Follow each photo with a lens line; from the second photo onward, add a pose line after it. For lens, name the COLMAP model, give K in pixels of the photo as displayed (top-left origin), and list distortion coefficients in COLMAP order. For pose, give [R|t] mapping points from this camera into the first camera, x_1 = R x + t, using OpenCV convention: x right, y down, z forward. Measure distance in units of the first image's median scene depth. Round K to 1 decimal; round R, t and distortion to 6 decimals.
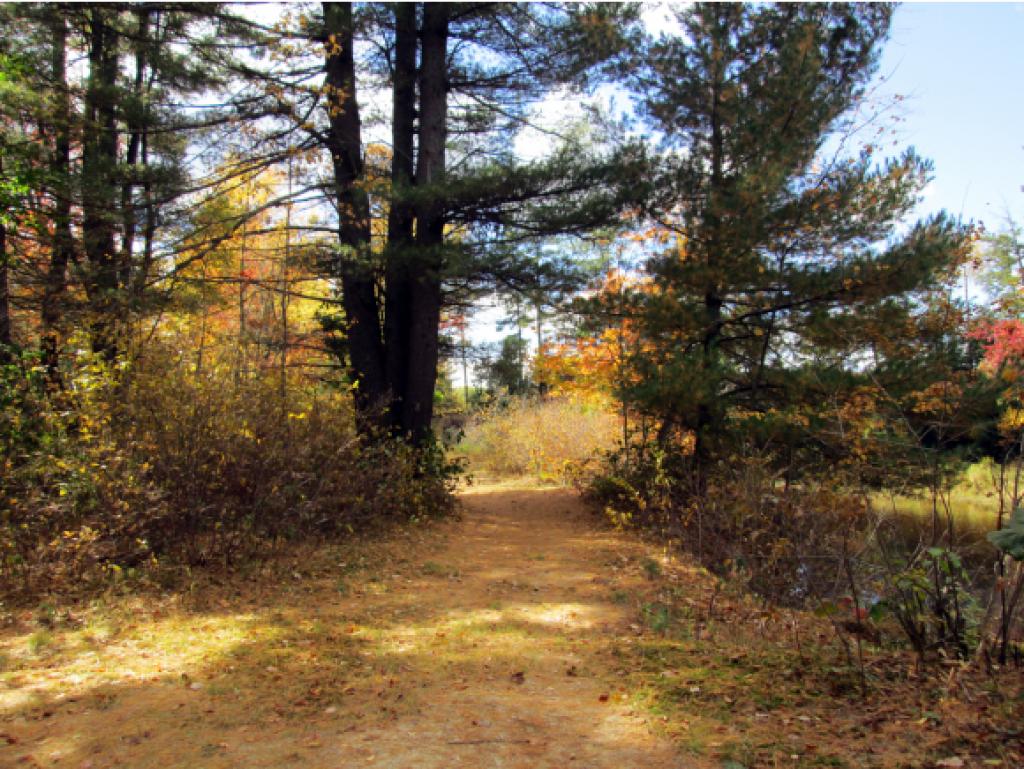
lens RADIAL K [[840.1, 0, 512.8], [0, 840.1, 386.9], [0, 0, 1]] dist [-0.062555, 0.013389]
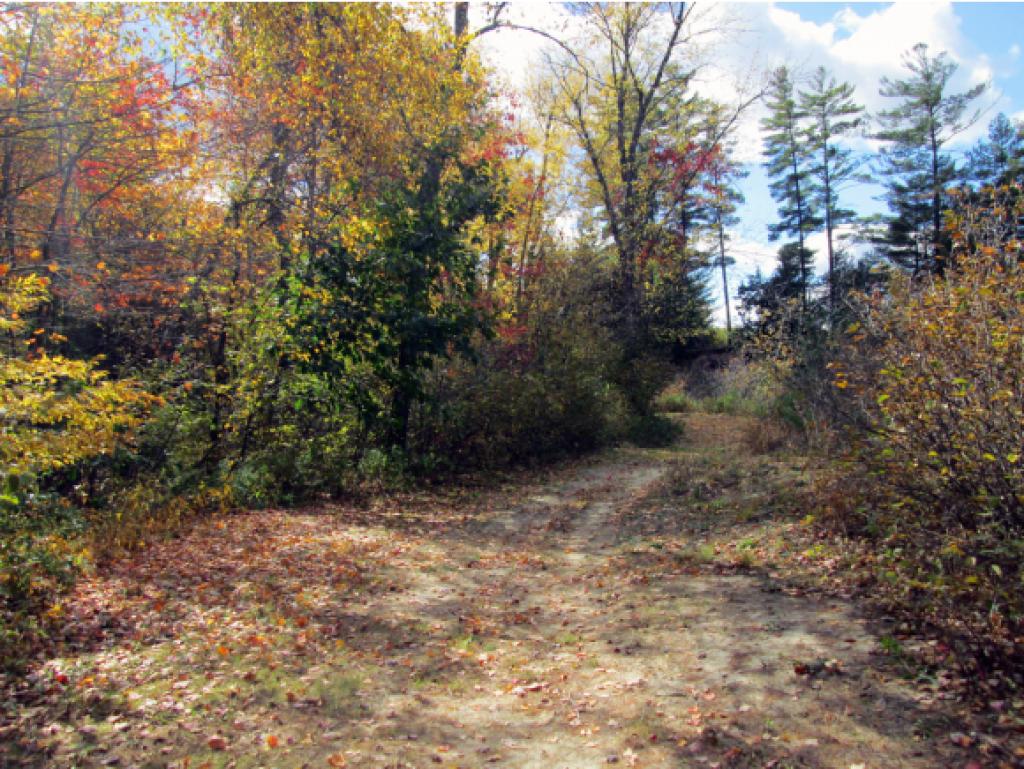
lens RADIAL K [[840.1, 0, 512.5], [0, 840.1, 379.9], [0, 0, 1]] dist [-0.062555, 0.013389]
pose [[0.952675, -0.009220, -0.303851, -0.053658], [0.025671, 0.998410, 0.050190, 0.057954], [0.302905, -0.055615, 0.951397, 0.932160]]
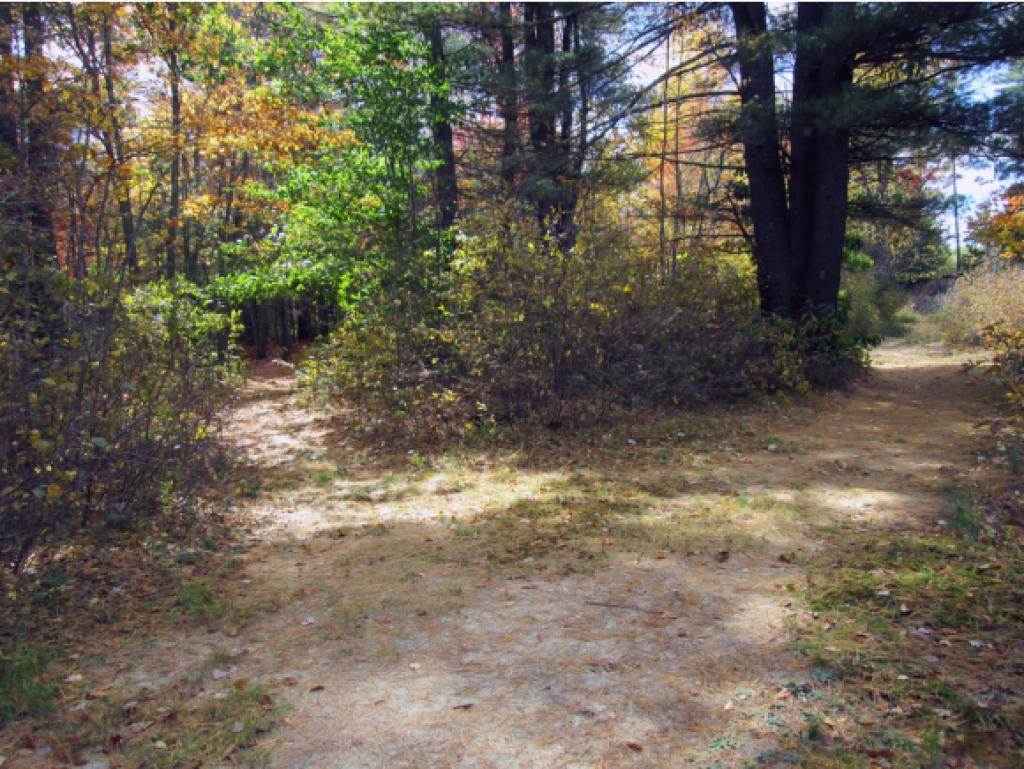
lens RADIAL K [[840.1, 0, 514.2], [0, 840.1, 384.2], [0, 0, 1]] dist [-0.062555, 0.013389]
pose [[0.847277, 0.034954, -0.530000, 0.056163], [0.046548, 0.989107, 0.139646, -0.000676], [0.529107, -0.142989, 0.836421, 0.012401]]
